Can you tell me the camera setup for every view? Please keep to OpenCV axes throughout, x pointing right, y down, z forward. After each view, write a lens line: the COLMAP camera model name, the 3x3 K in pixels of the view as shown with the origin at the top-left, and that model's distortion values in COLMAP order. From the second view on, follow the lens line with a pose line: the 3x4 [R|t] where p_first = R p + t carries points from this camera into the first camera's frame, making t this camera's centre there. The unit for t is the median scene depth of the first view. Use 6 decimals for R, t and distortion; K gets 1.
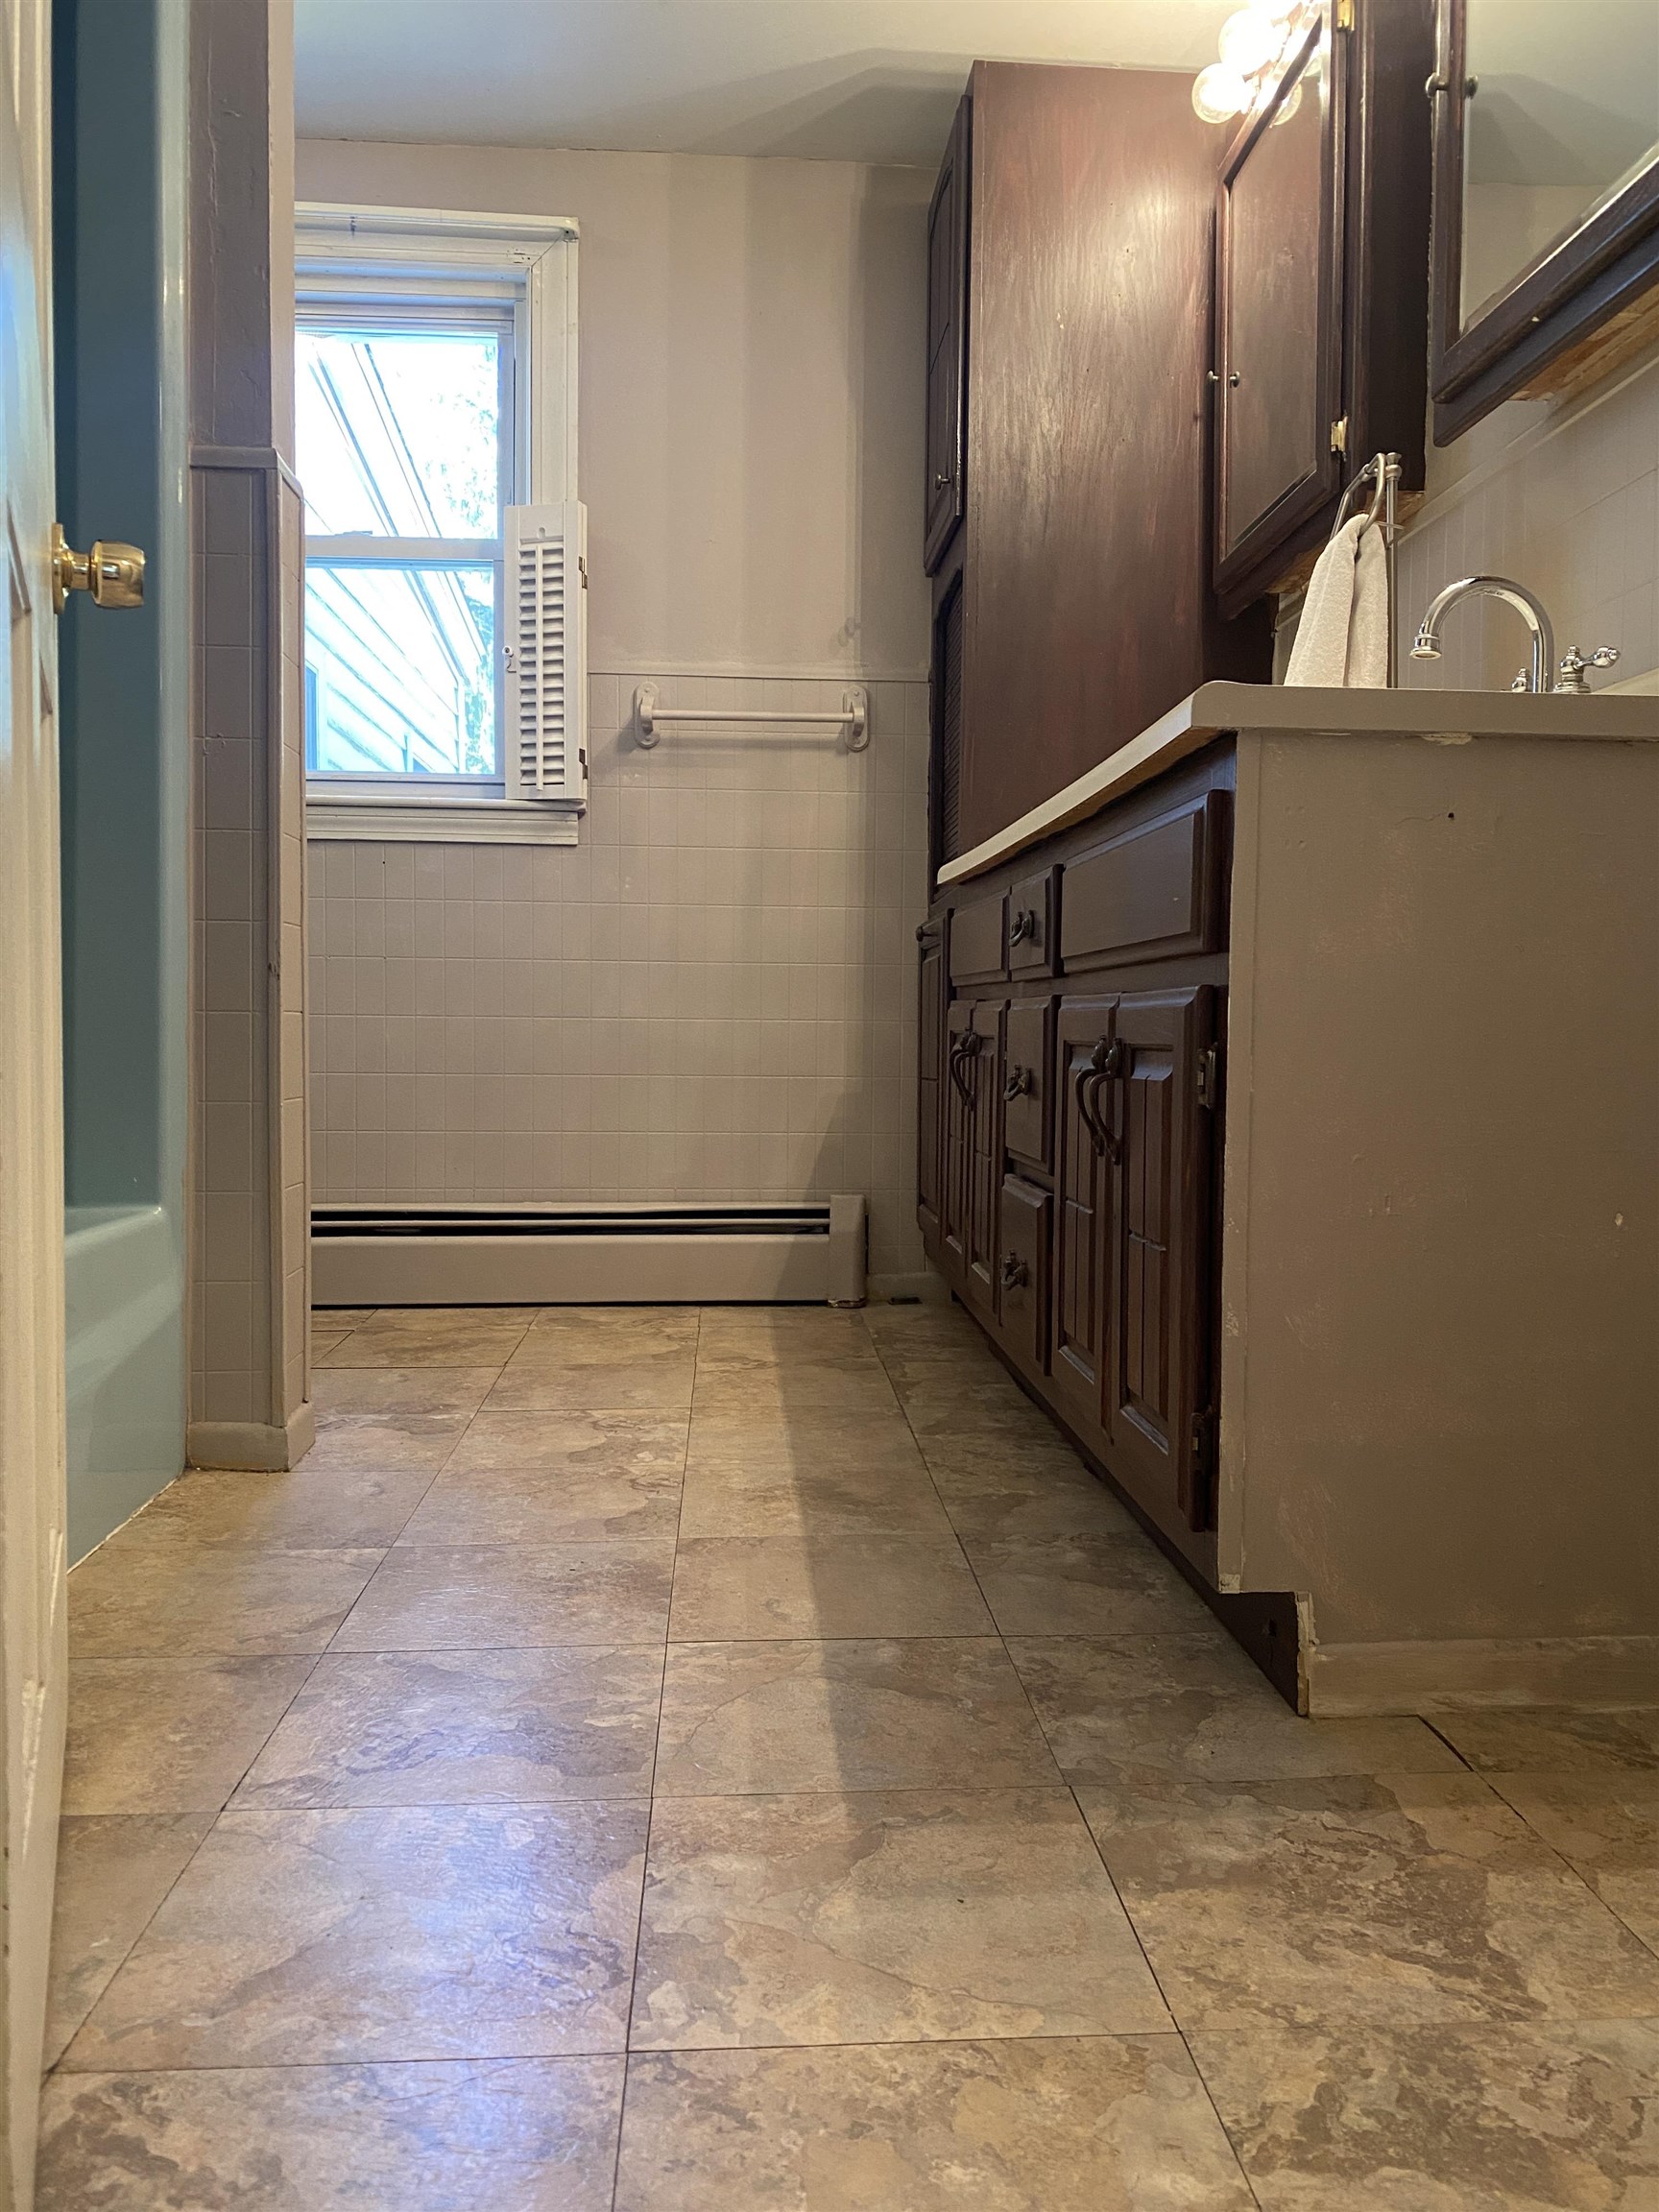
lens RADIAL K [[1683.7, 0, 829.2], [0, 1683.7, 1073.2], [0, 0, 1]] dist [-0.005941, 0.030681]
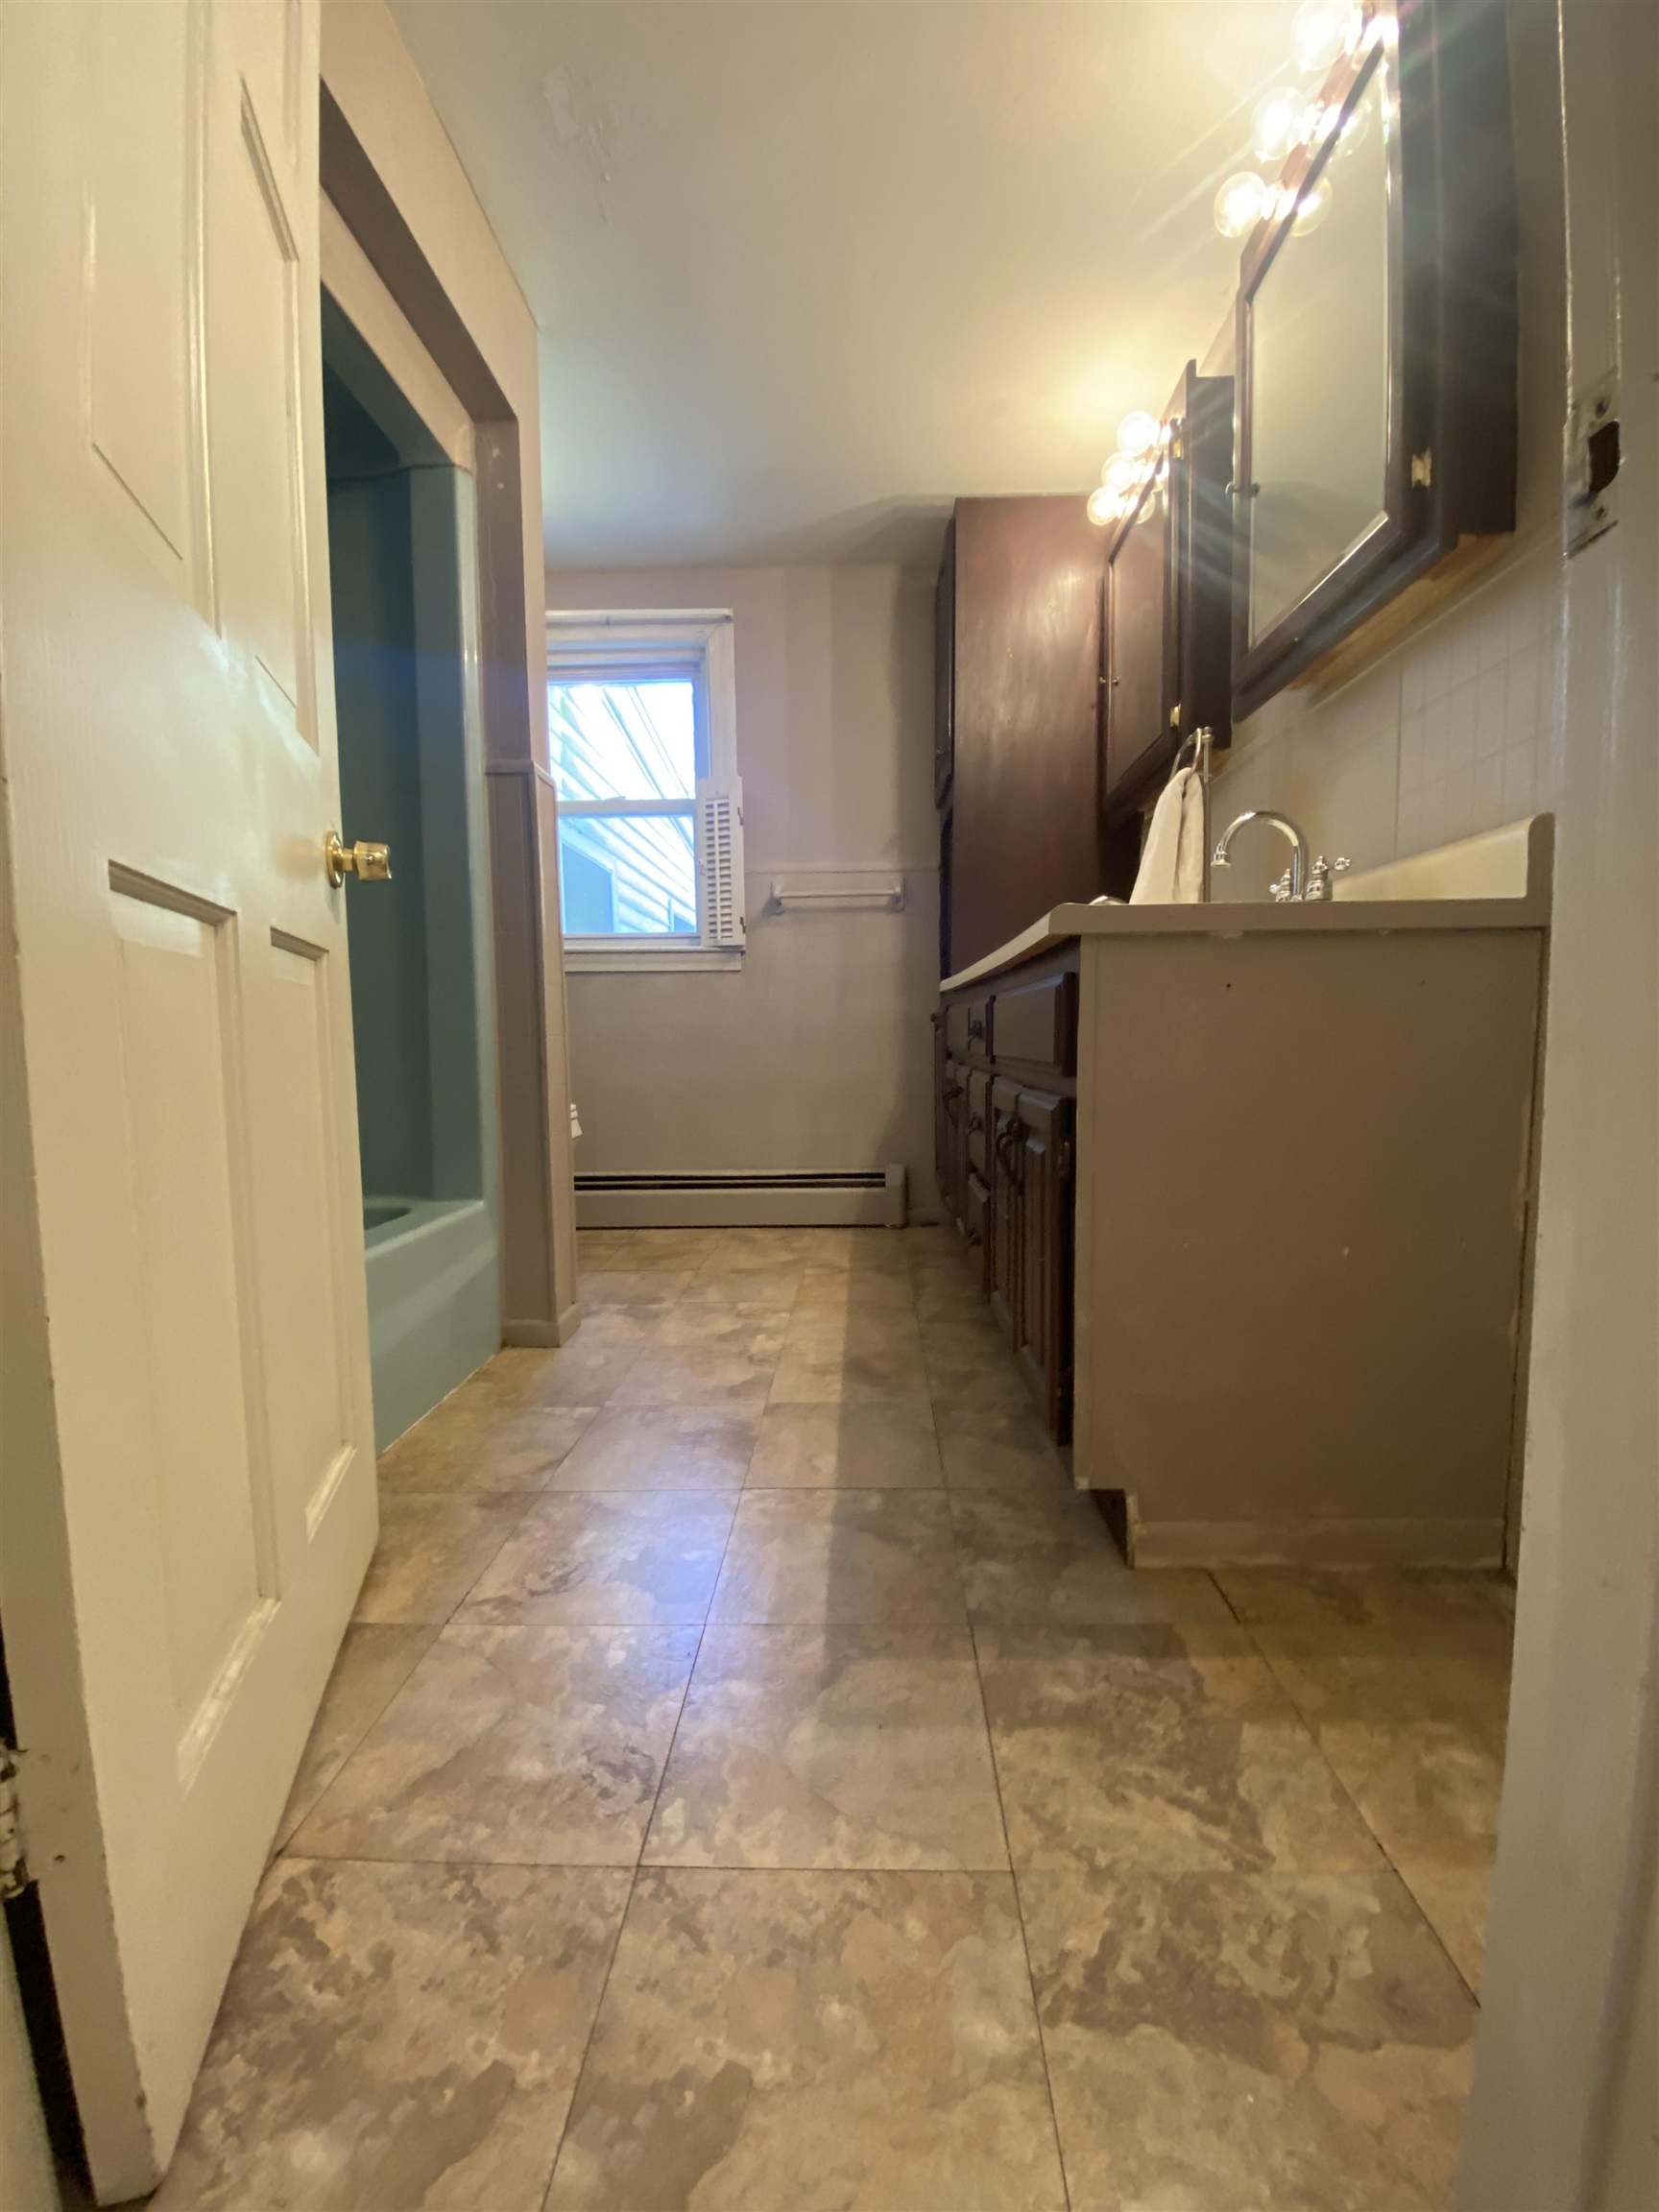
lens RADIAL K [[894.5, 0, 829.5], [0, 894.5, 1106.0], [0, 0, 1]] dist [0.019733, -0.019315]
pose [[0.995076, -0.013770, -0.098156, 0.066991], [0.018130, 0.998881, 0.043671, -0.062835], [0.097445, -0.045236, 0.994212, 0.120968]]
